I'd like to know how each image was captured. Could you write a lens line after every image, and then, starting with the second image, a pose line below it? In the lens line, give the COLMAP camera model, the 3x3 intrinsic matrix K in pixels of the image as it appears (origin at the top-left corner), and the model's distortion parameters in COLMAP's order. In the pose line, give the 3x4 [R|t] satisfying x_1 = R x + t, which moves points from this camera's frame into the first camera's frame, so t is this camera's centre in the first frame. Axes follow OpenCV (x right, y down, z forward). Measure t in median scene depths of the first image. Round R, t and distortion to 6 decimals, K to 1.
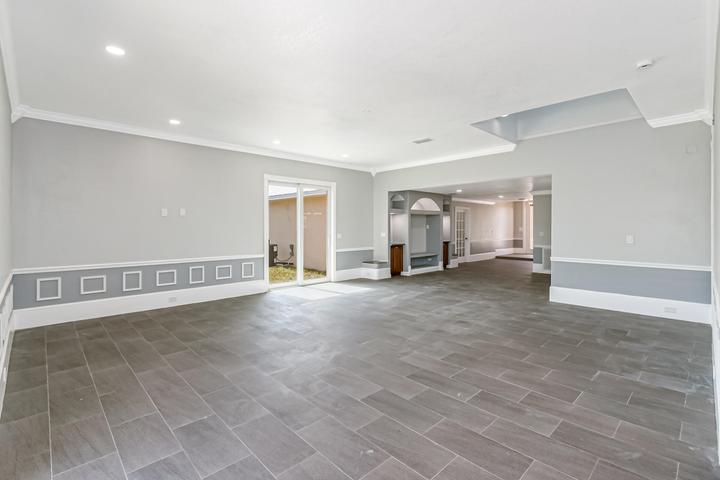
lens RADIAL K [[334.7, 0, 356.3], [0, 334.7, 228.5], [0, 0, 1]] dist [0.000292, -0.000246]
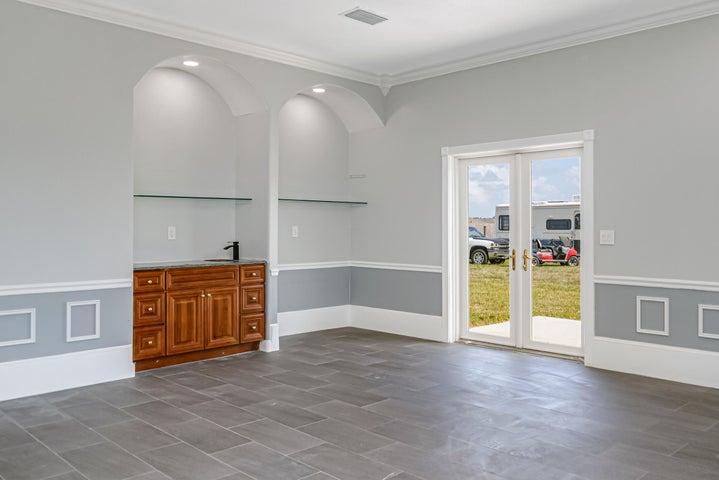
lens RADIAL K [[616.9, 0, 357.0], [0, 616.9, 223.5], [0, 0, 1]] dist [0.005944, 0.002585]
pose [[-0.999921, -0.000274, -0.012566, 0.033526], [-0.000268, 1.000000, -0.000485, 0.010122], [0.012566, -0.000482, -0.999921, 0.759975]]
